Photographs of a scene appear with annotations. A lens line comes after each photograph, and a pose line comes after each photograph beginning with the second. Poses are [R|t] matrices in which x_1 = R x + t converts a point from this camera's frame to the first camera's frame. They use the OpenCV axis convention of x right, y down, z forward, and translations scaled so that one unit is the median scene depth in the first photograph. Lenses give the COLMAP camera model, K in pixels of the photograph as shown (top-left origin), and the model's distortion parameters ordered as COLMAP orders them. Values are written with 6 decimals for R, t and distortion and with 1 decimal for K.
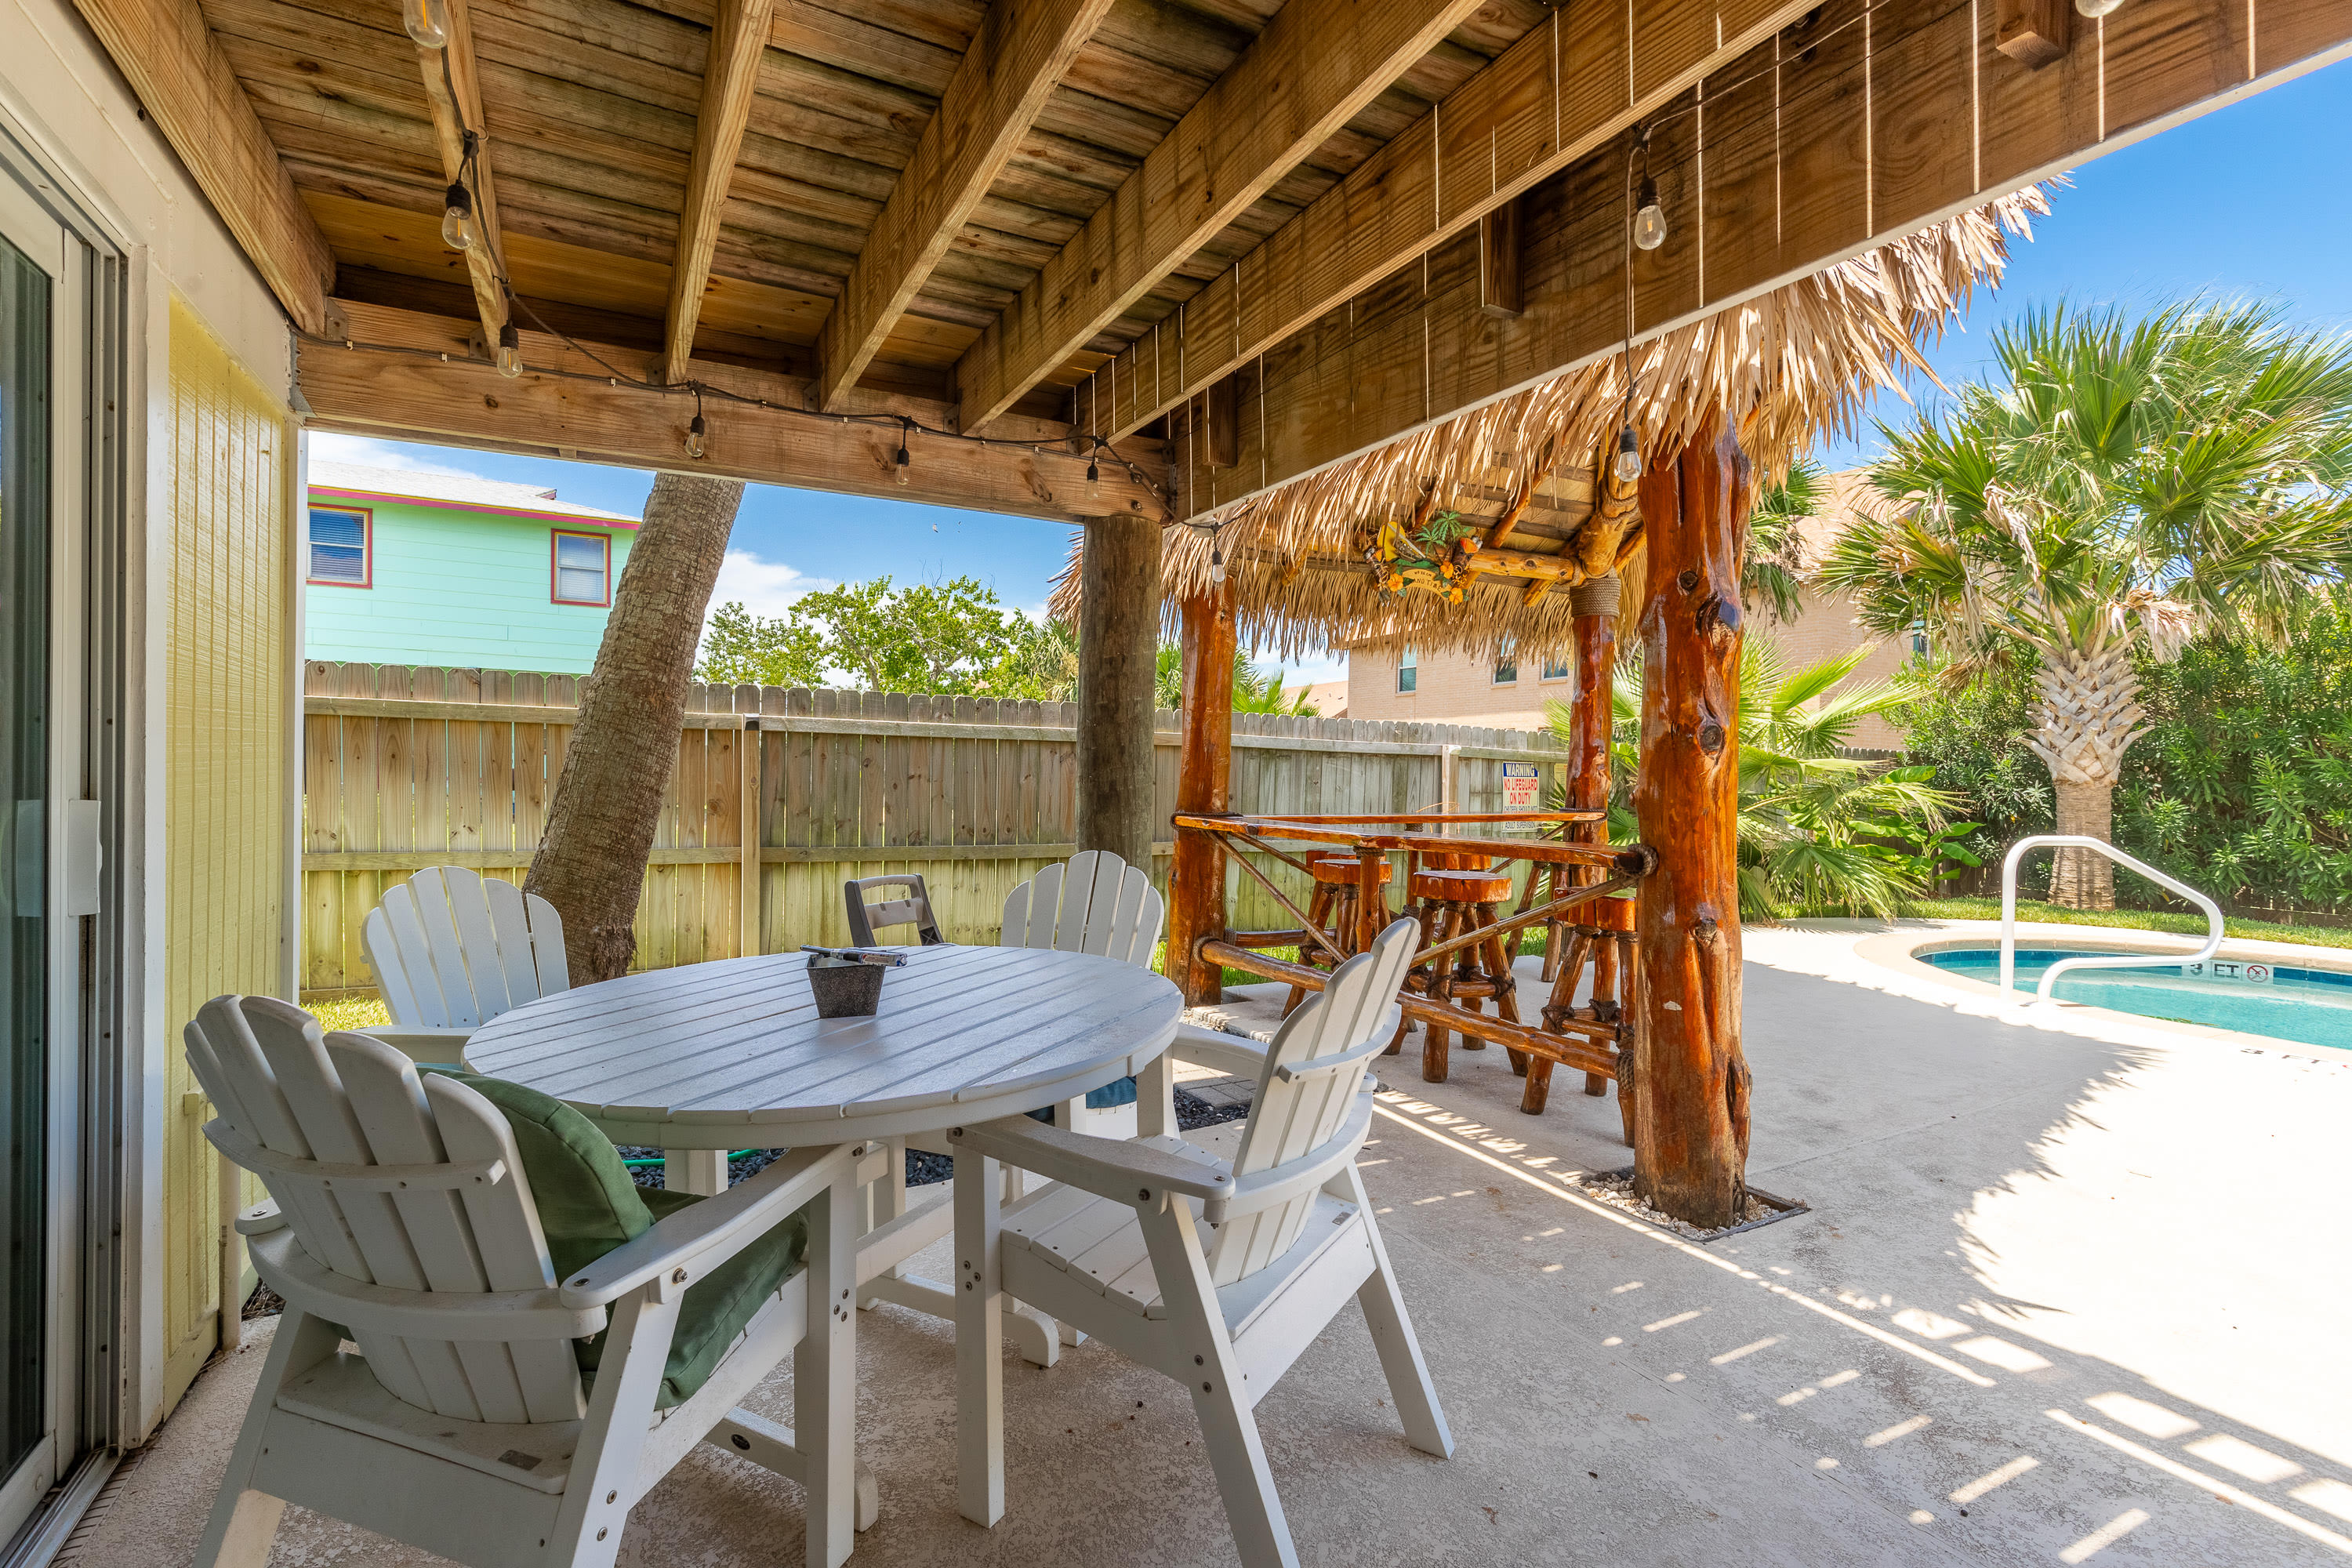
lens RADIAL K [[1079.5, 0, 1140.2], [0, 1079.5, 767.6], [0, 0, 1]] dist [0.024234, -0.000251]
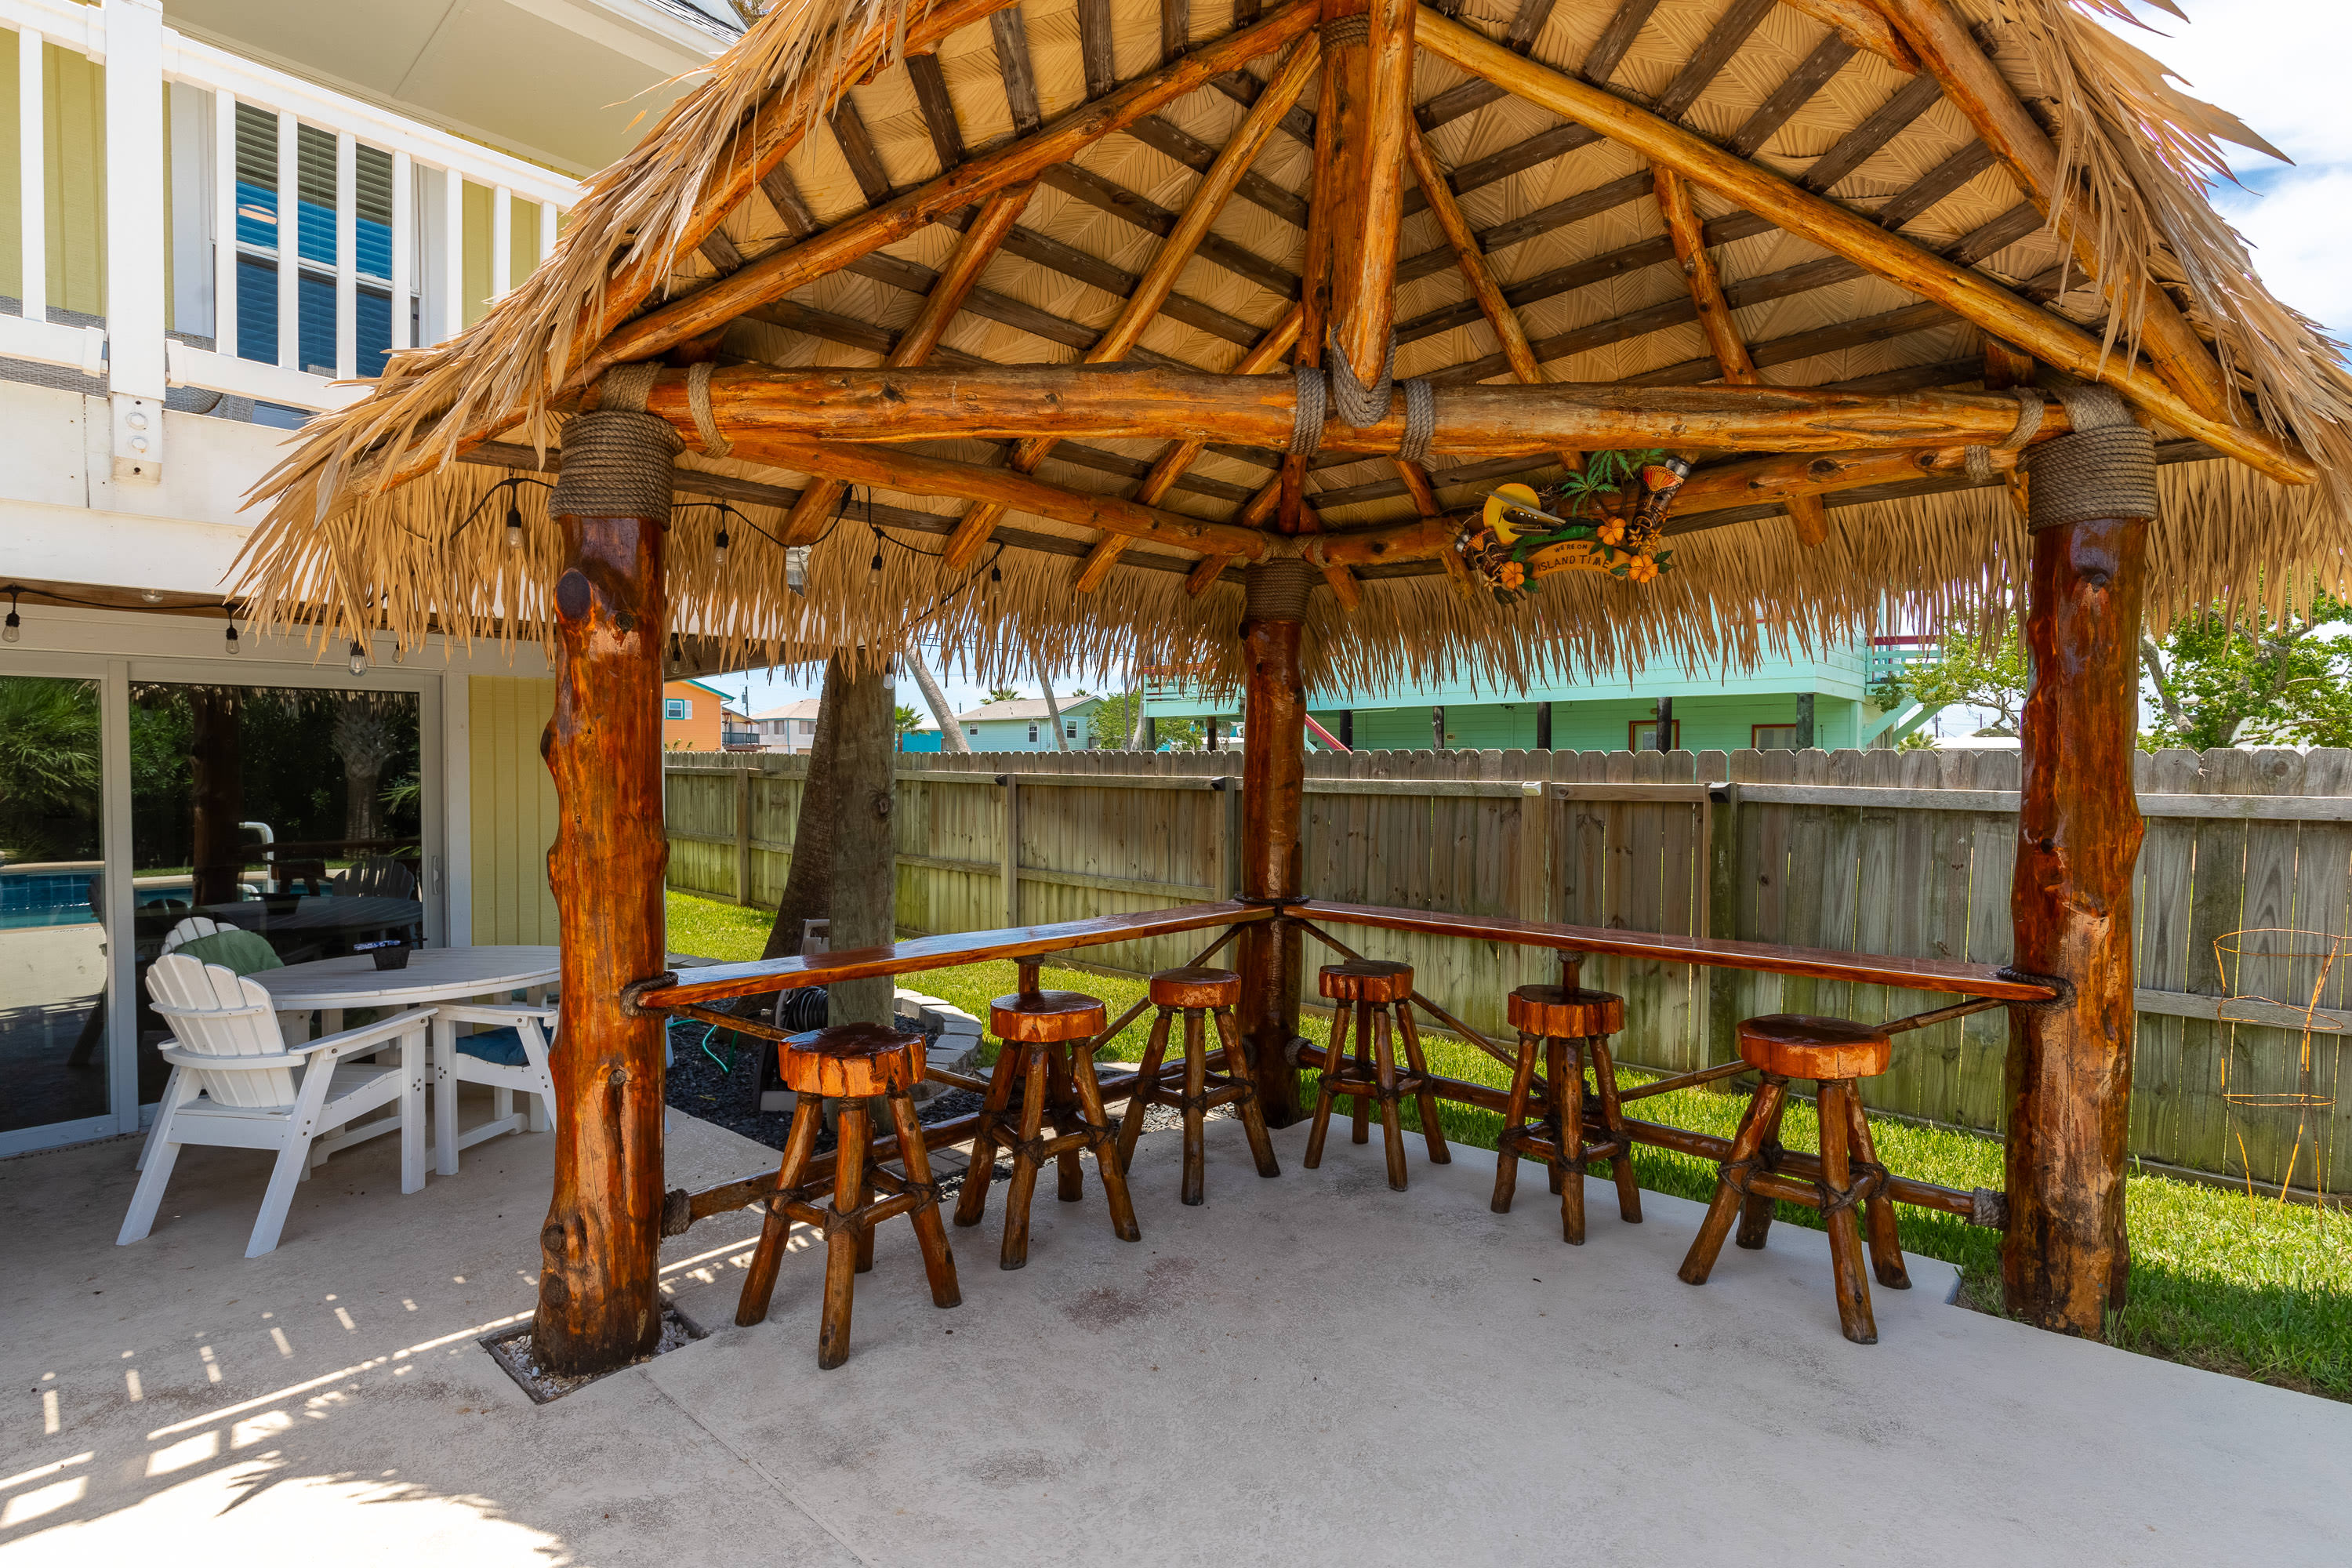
lens RADIAL K [[1096.4, 0, 1176.0], [0, 1096.4, 784.0], [0, 0, 1]] dist [0.000996, 0.000253]
pose [[0.328120, -0.000952, -0.944635, 1.839570], [0.009012, 0.999957, 0.002123, -0.109815], [0.944593, -0.009209, 0.328115, 1.359292]]
